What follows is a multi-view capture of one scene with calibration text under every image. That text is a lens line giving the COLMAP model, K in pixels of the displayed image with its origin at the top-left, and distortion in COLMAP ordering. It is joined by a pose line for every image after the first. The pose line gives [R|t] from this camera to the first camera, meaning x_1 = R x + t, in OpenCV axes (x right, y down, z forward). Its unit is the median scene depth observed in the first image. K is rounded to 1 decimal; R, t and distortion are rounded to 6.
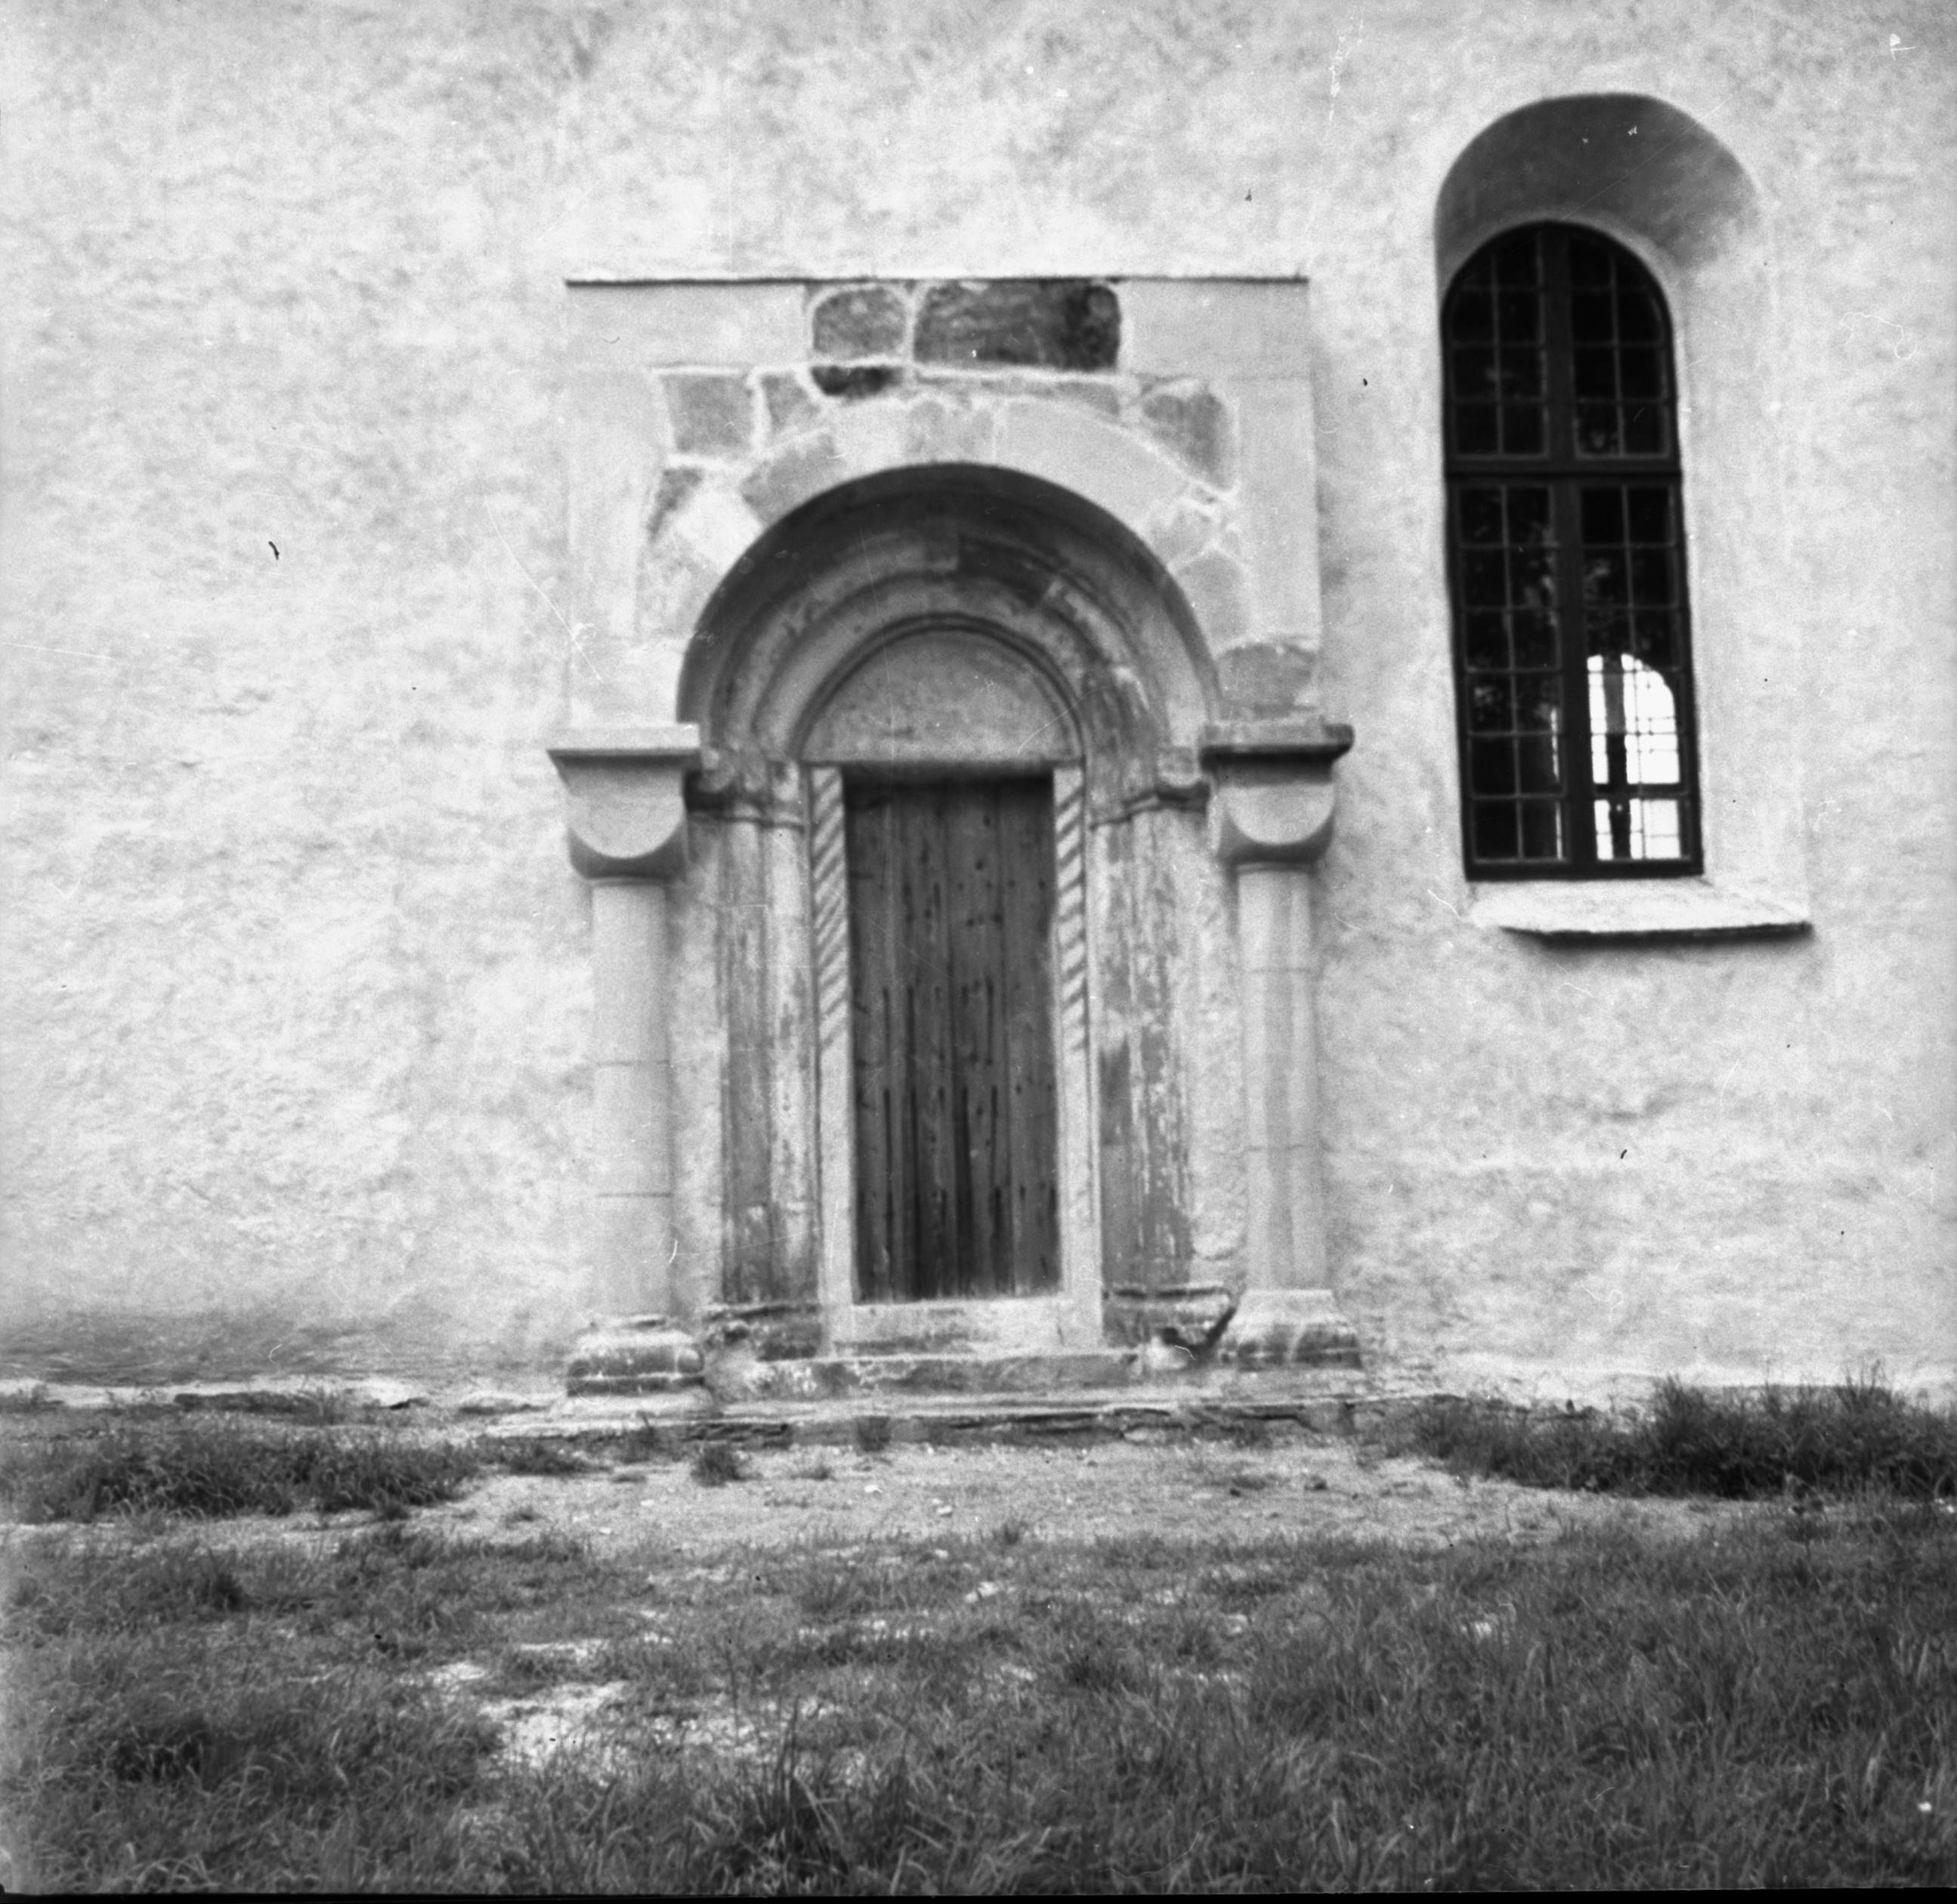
lens RADIAL K [[2667.9, 0, 984.2], [0, 2667.9, 940.8], [0, 0, 1]] dist [-0.004609, -0.044980]
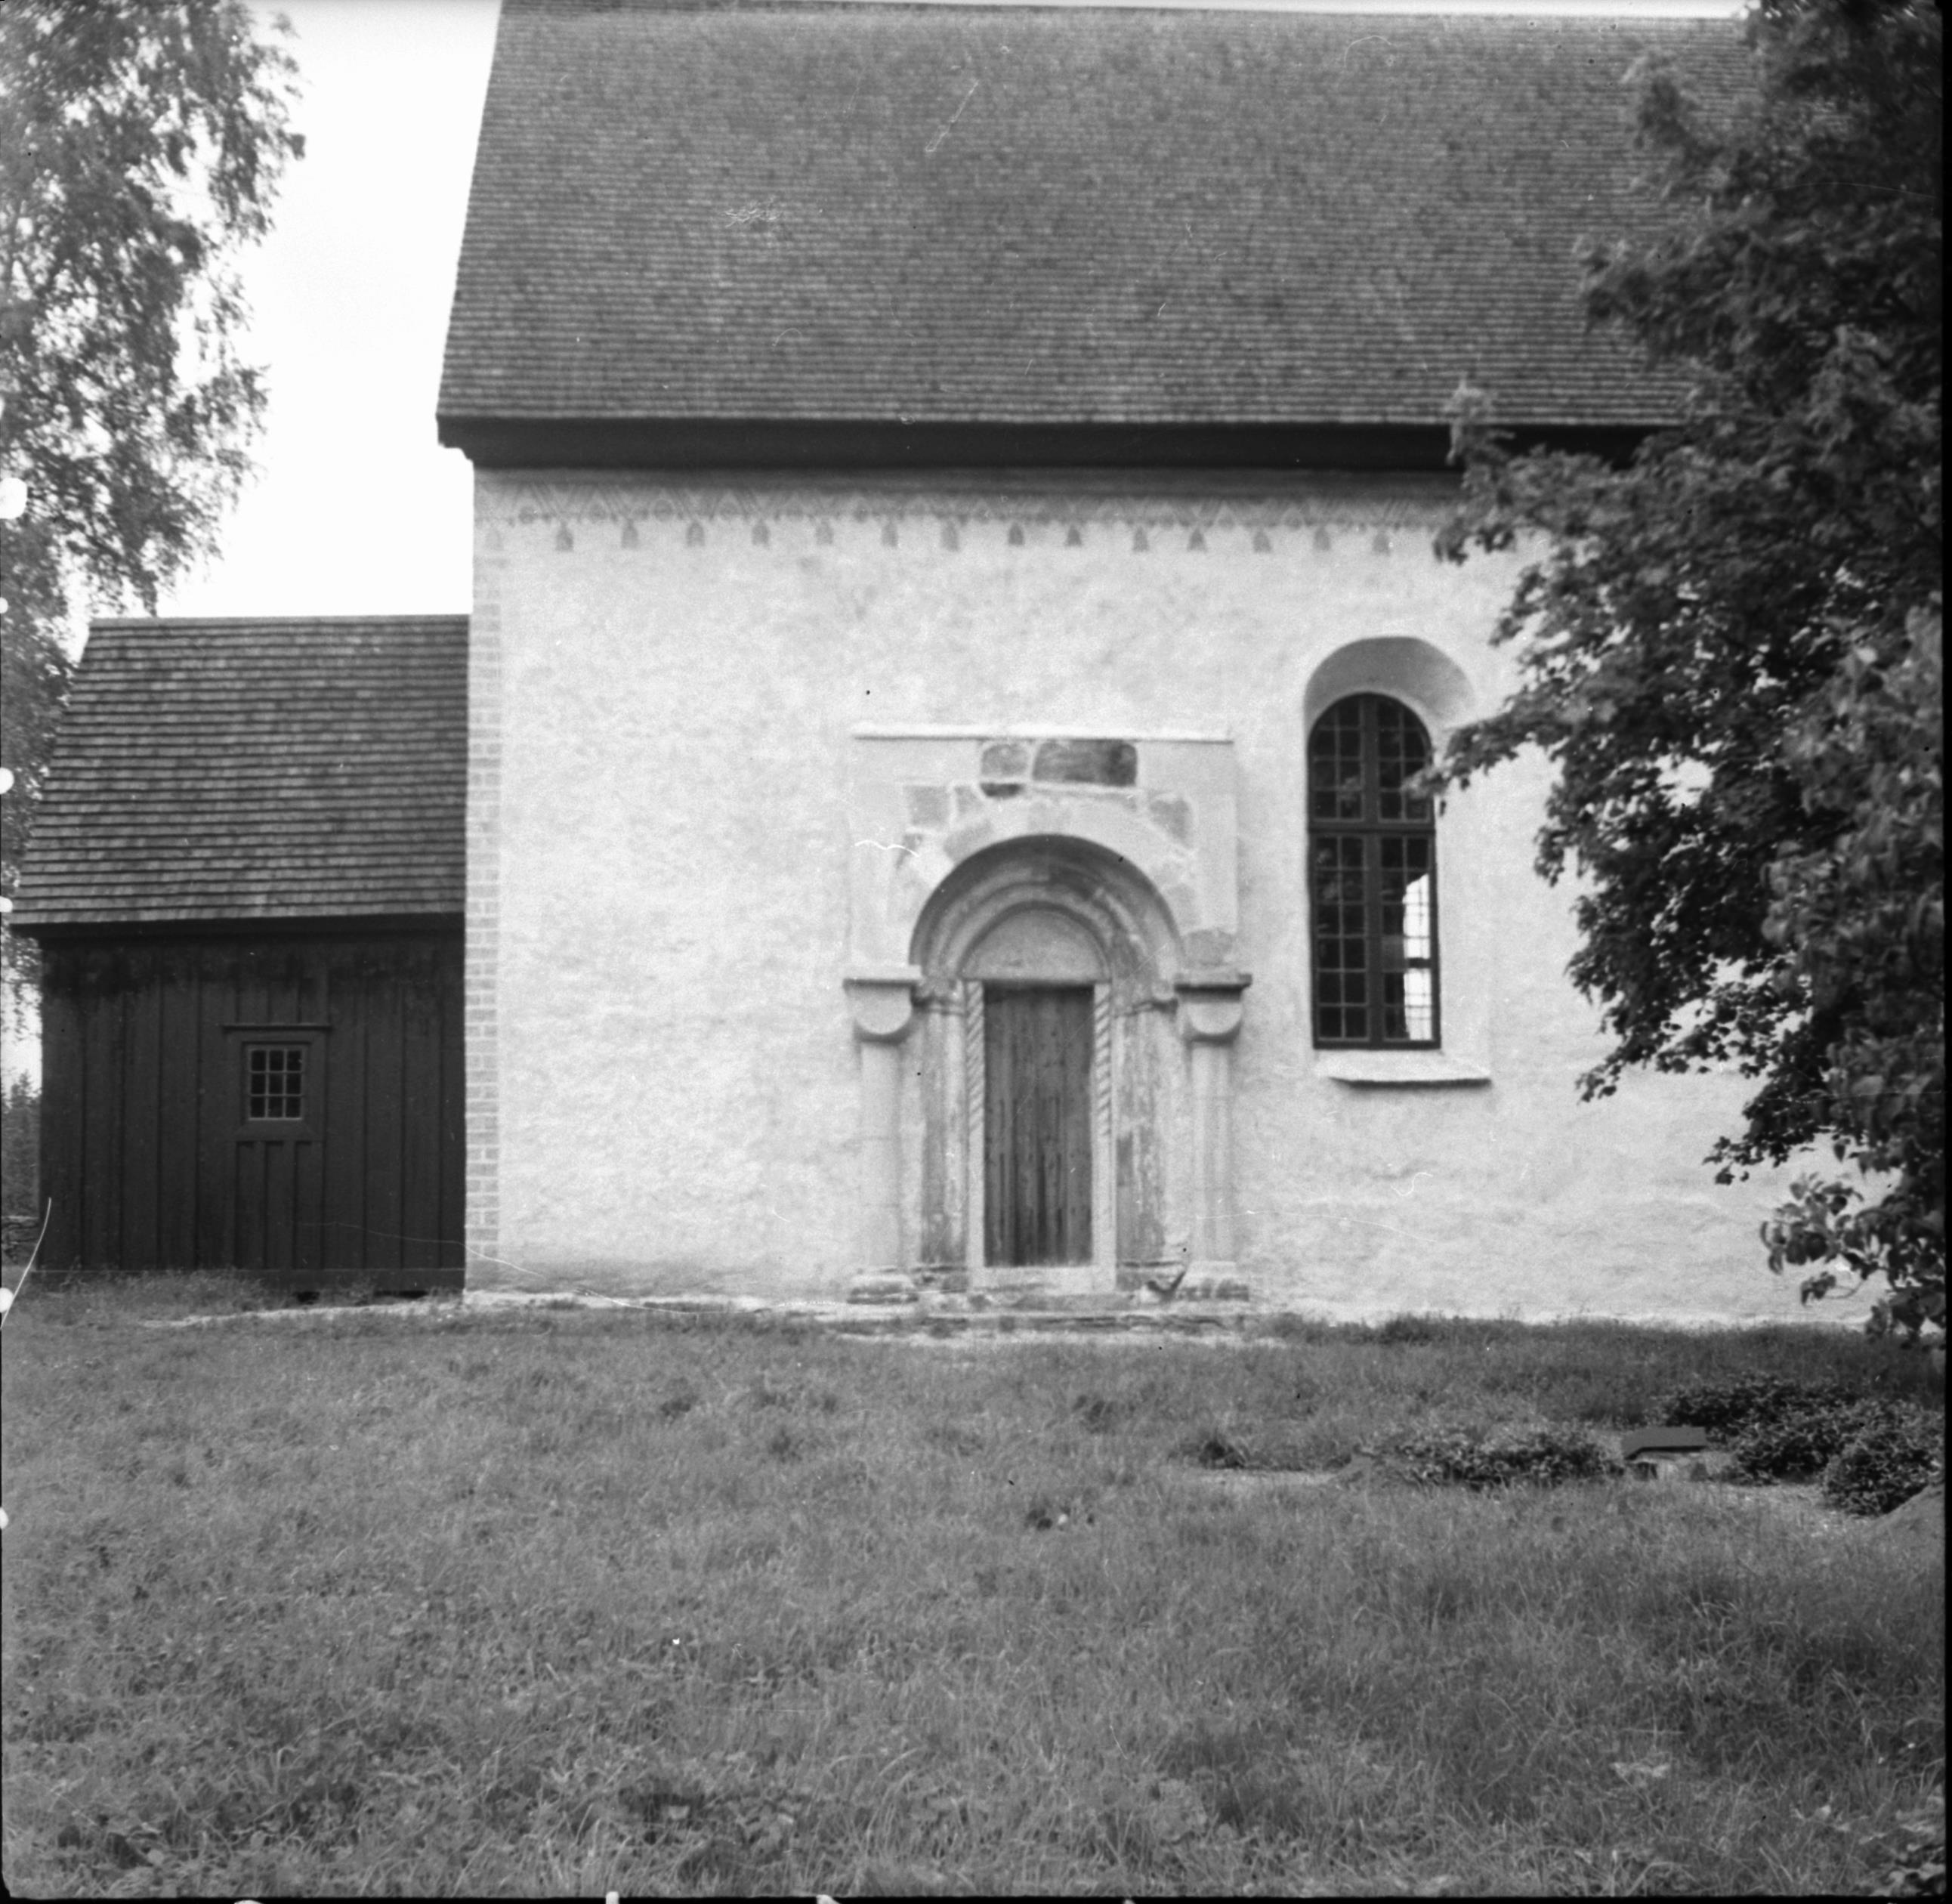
lens RADIAL K [[2615.2, 0, 970.0], [0, 2615.2, 923.4], [0, 0, 1]] dist [-0.001542, 0.012338]
pose [[0.999649, 0.024607, 0.009798, -0.086550], [-0.024287, 0.999209, -0.031492, -0.050751], [-0.010566, 0.031243, 0.999456, -0.894778]]
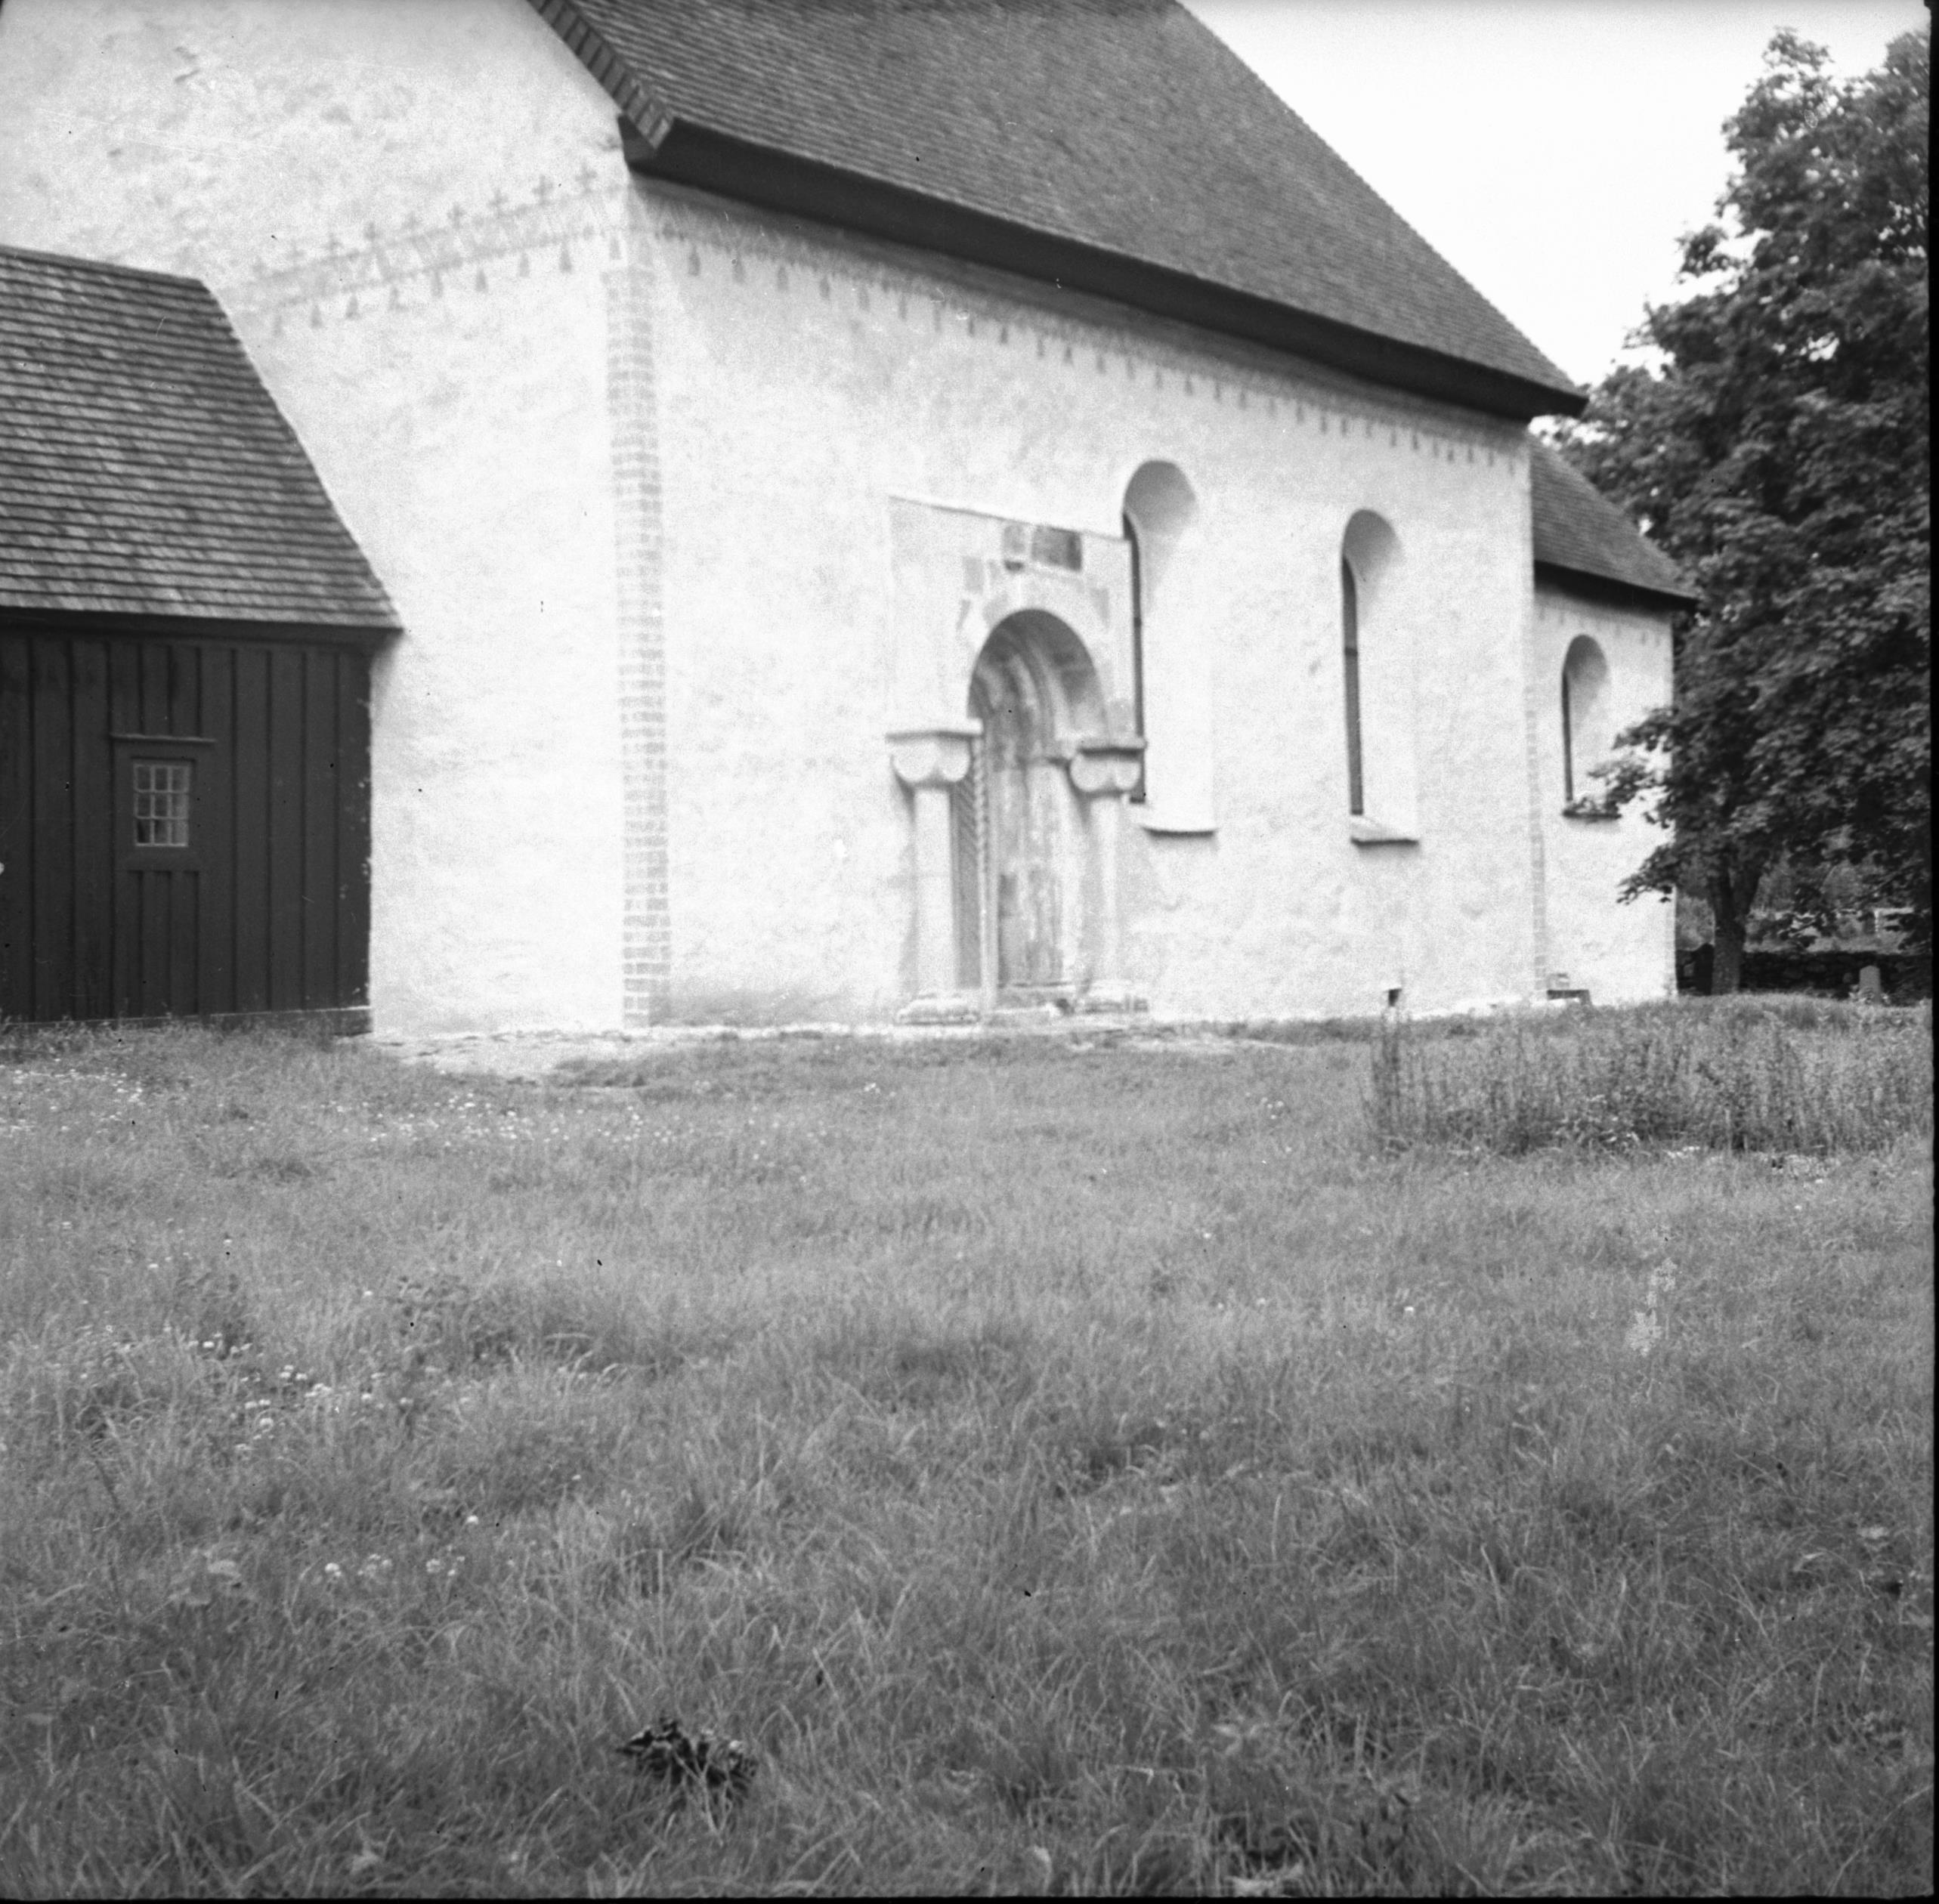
lens RADIAL K [[2656.7, 0, 791.3], [0, 2656.7, 985.2], [0, 0, 1]] dist [-0.252538, 2.290590]
pose [[0.697567, -0.000701, 0.716519, -1.689294], [-0.064725, 0.995850, 0.063986, 0.004941], [-0.713590, -0.091011, 0.694626, -0.394888]]
